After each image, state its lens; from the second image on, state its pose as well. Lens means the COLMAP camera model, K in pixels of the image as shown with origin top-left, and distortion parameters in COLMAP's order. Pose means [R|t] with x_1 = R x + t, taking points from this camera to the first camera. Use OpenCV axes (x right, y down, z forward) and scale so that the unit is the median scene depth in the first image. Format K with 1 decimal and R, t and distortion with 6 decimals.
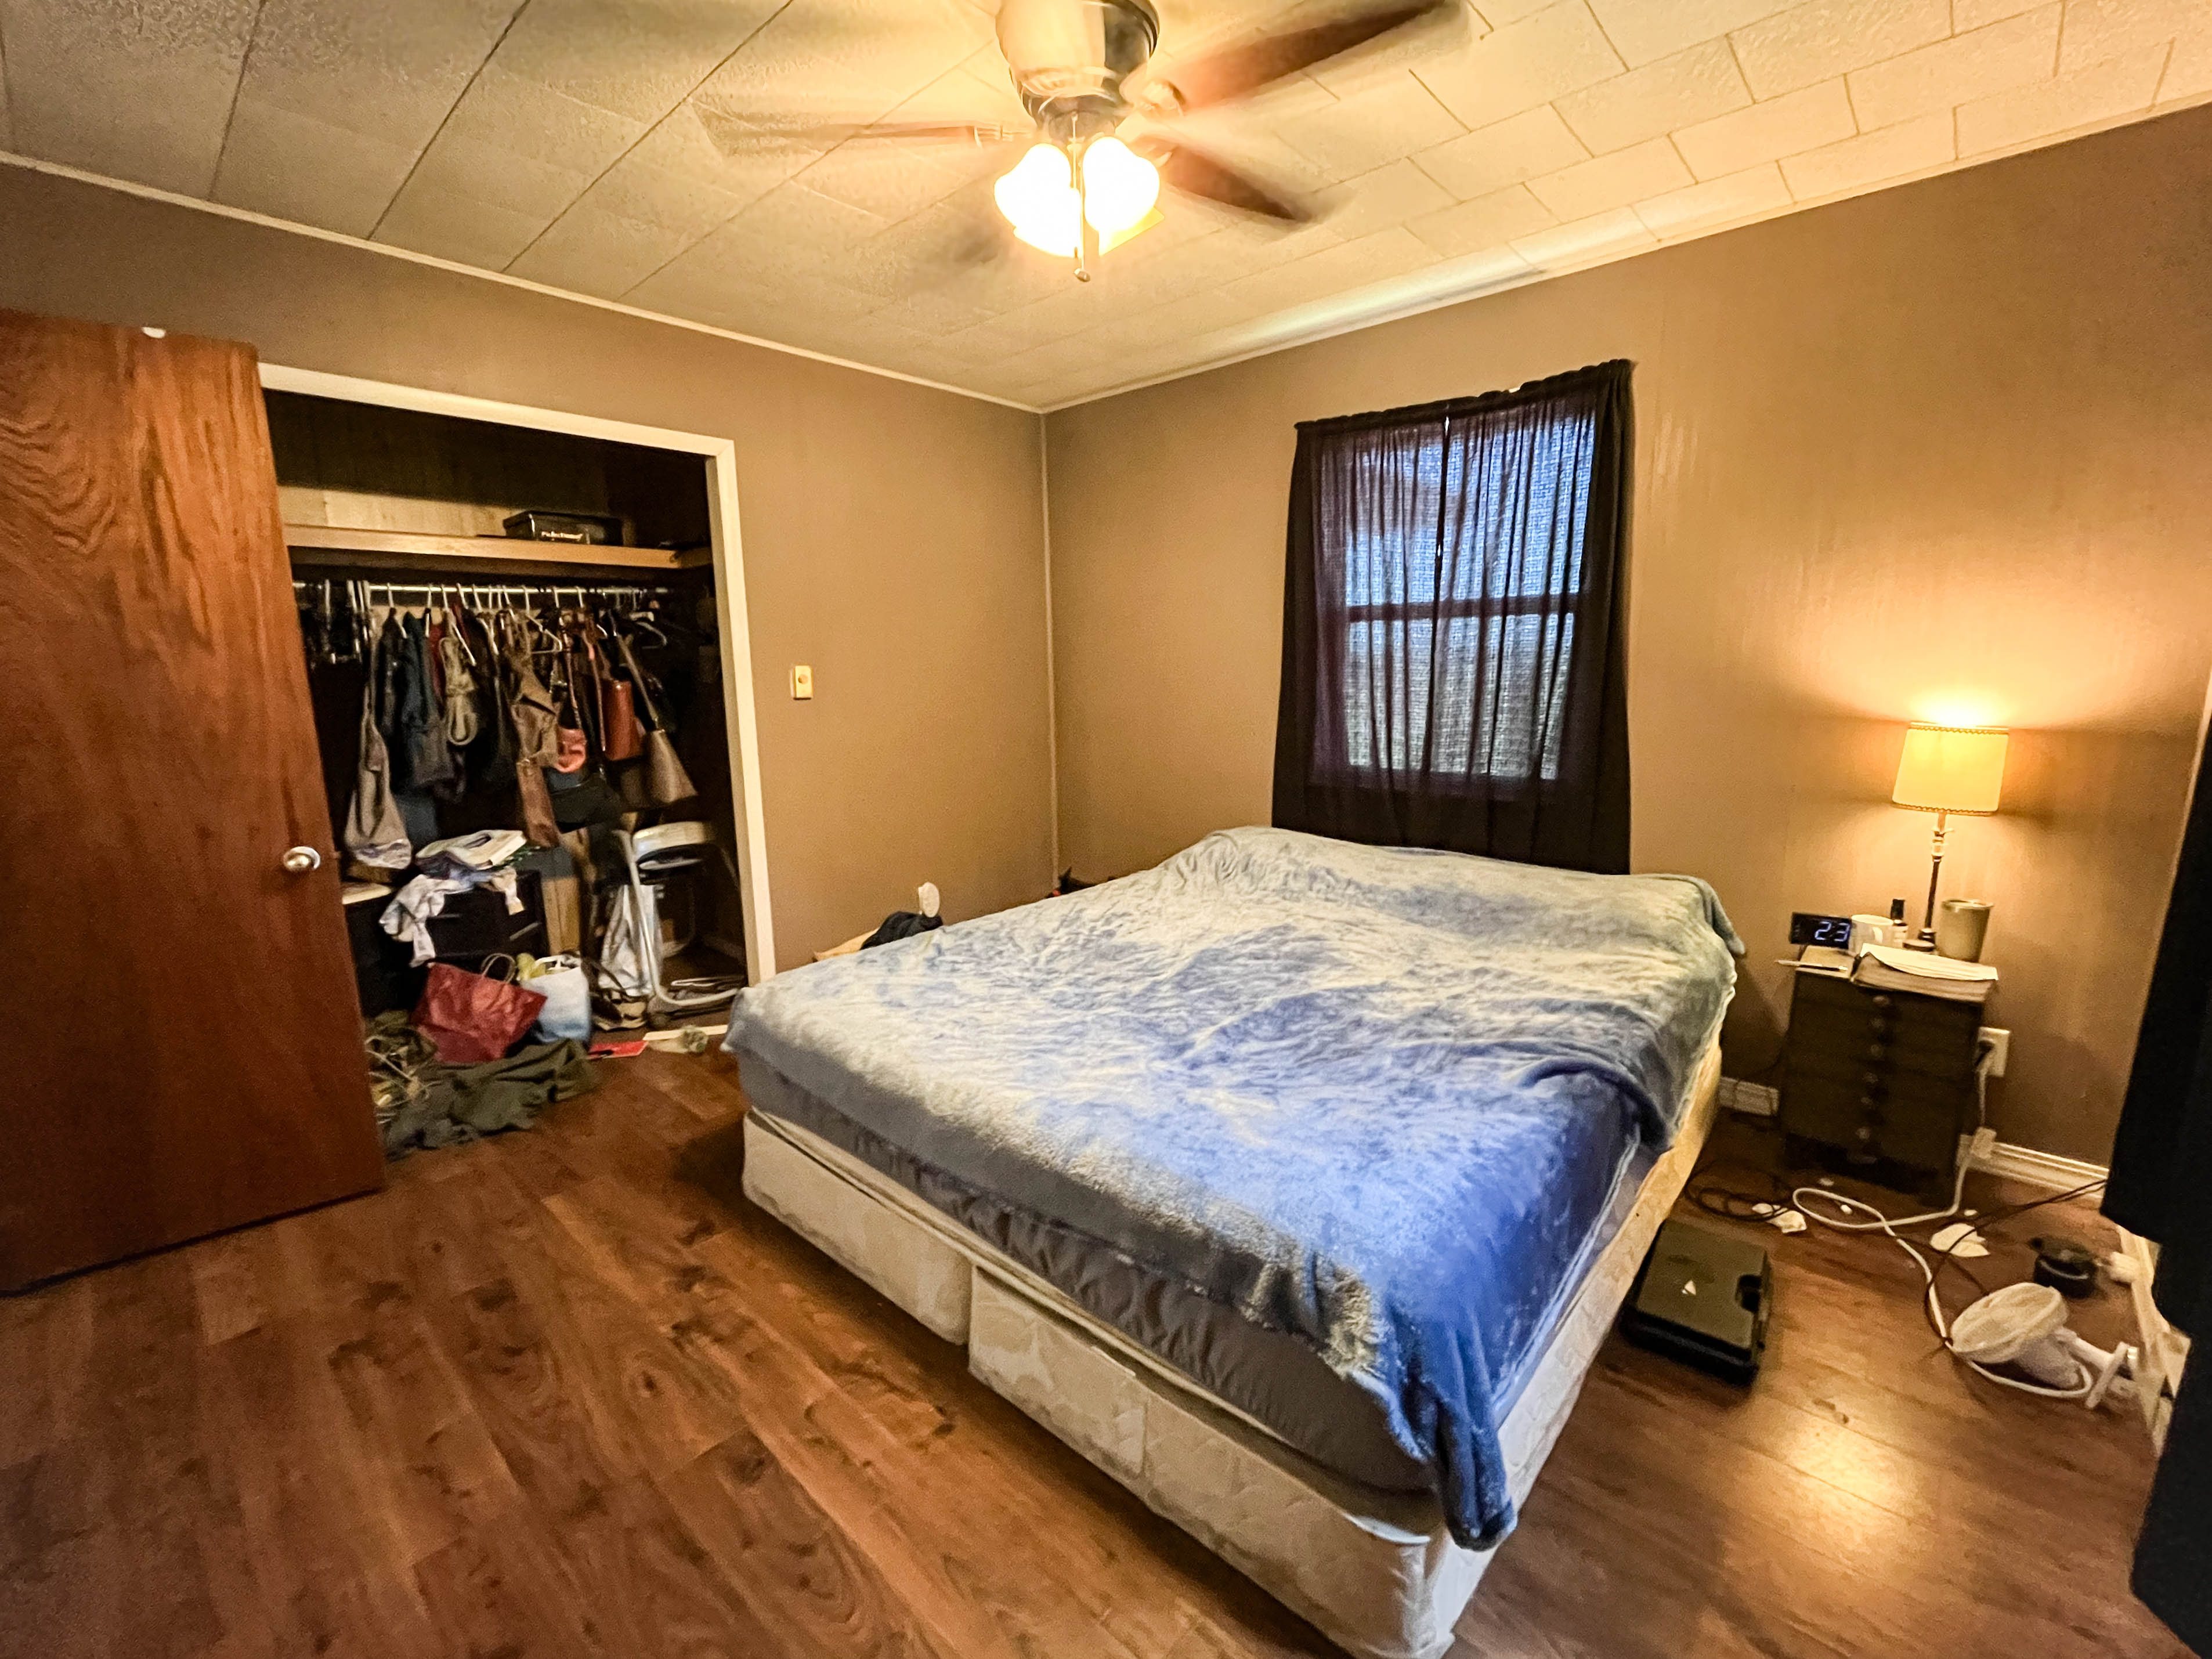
lens RADIAL K [[921.6, 0, 1102.0], [0, 921.6, 831.8], [0, 0, 1]] dist [0.000601, 0.000084]
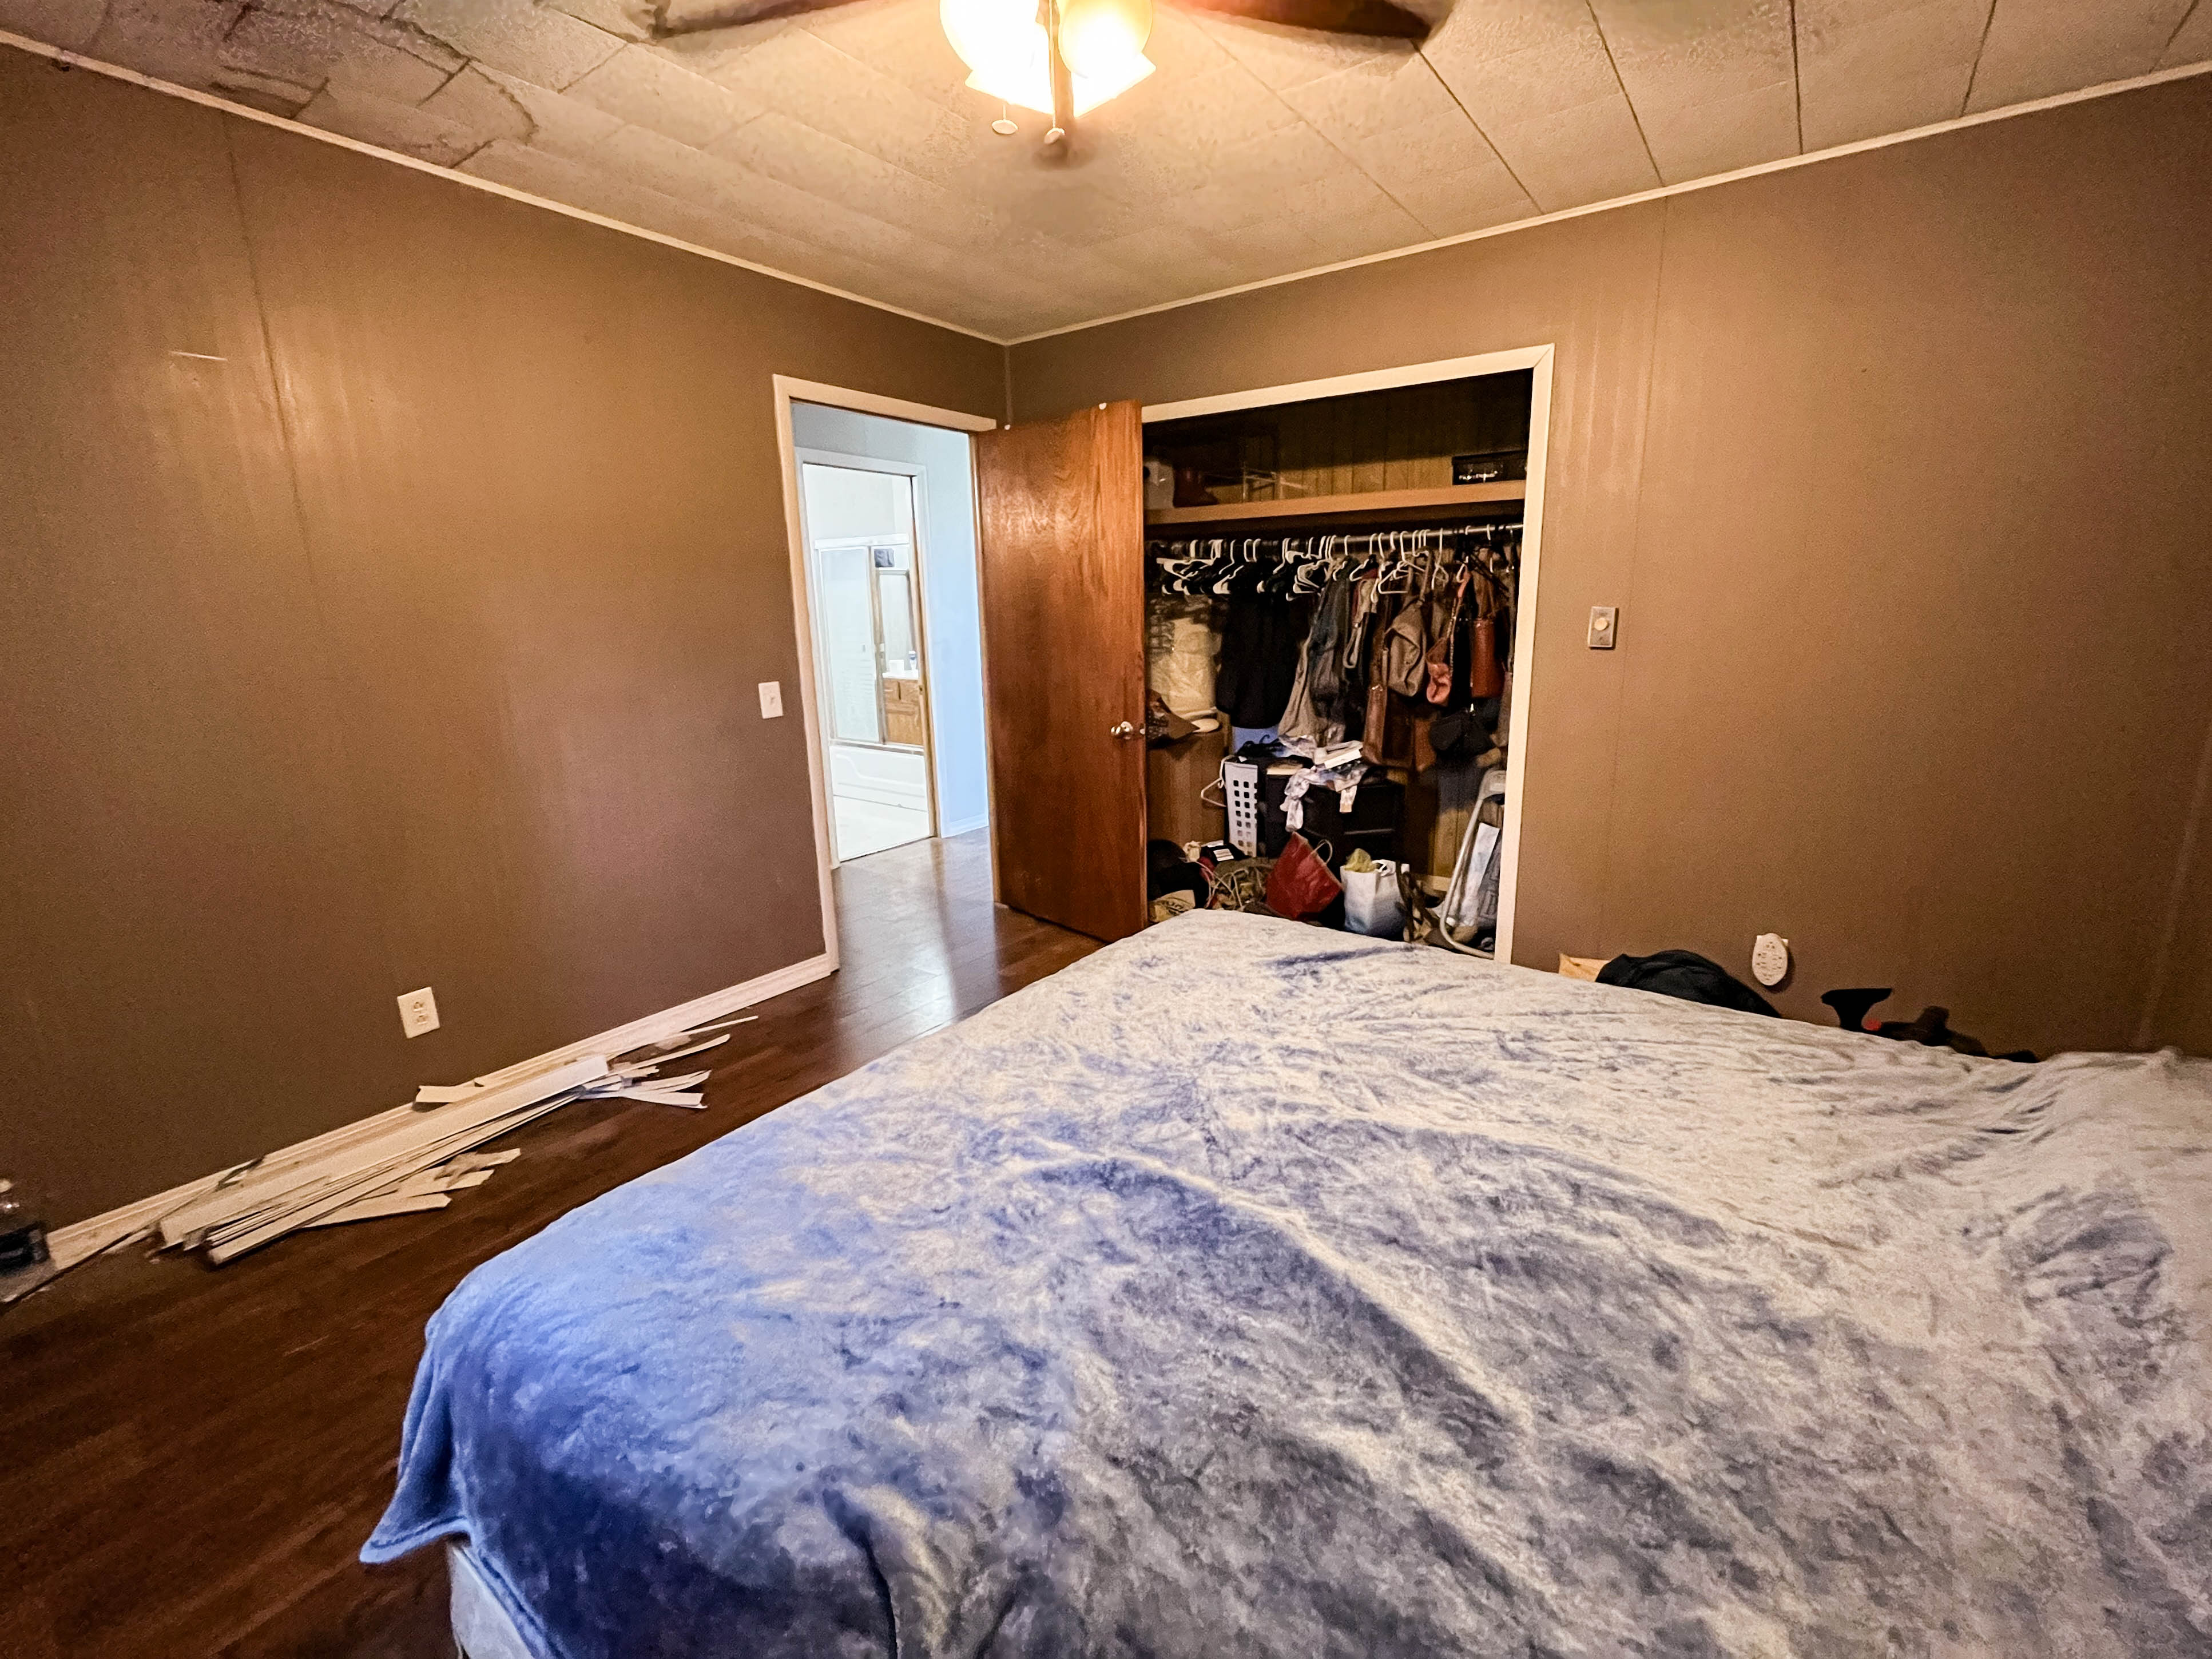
lens RADIAL K [[931.4, 0, 1165.5], [0, 931.4, 787.9], [0, 0, 1]] dist [-0.002318, -0.000127]
pose [[0.135929, 0.208076, -0.968622, 0.503564], [-0.173489, 0.967588, 0.183508, -0.126180], [0.975410, 0.143101, 0.167622, 0.591620]]
